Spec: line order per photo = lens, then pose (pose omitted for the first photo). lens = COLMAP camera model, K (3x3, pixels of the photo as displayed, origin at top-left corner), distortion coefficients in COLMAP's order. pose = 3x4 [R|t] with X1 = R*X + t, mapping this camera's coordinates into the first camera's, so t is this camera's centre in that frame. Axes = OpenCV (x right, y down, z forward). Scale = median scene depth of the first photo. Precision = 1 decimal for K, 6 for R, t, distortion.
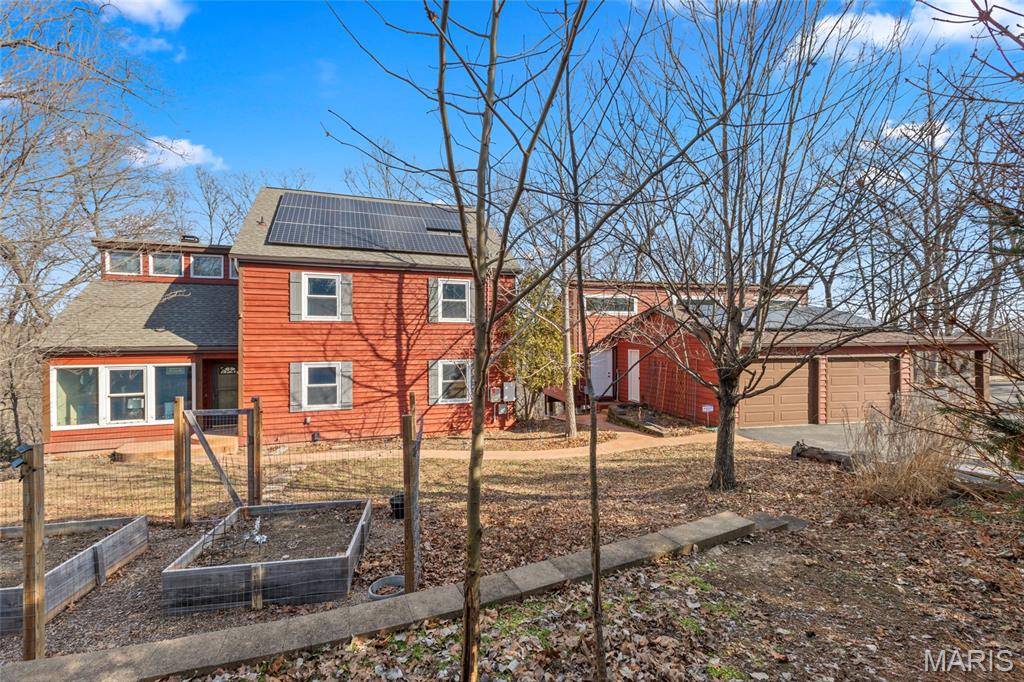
lens RADIAL K [[465.0, 0, 512.0], [0, 465.0, 341.0], [0, 0, 1]] dist [0.001791, 0.000517]
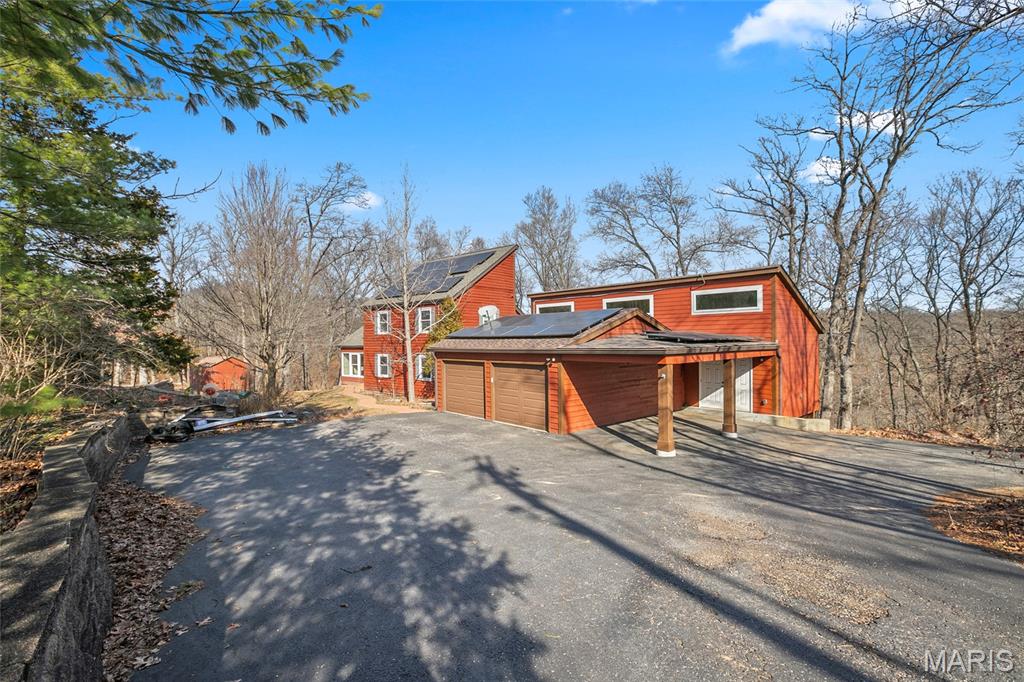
lens RADIAL K [[465.0, 0, 512.0], [0, 465.0, 341.0], [0, 0, 1]] dist [0.001791, 0.000517]
pose [[0.475468, 0.002641, -0.879729, 1.669967], [0.006751, 0.999955, 0.006651, -0.022722], [0.879707, -0.009102, 0.475429, 0.512809]]
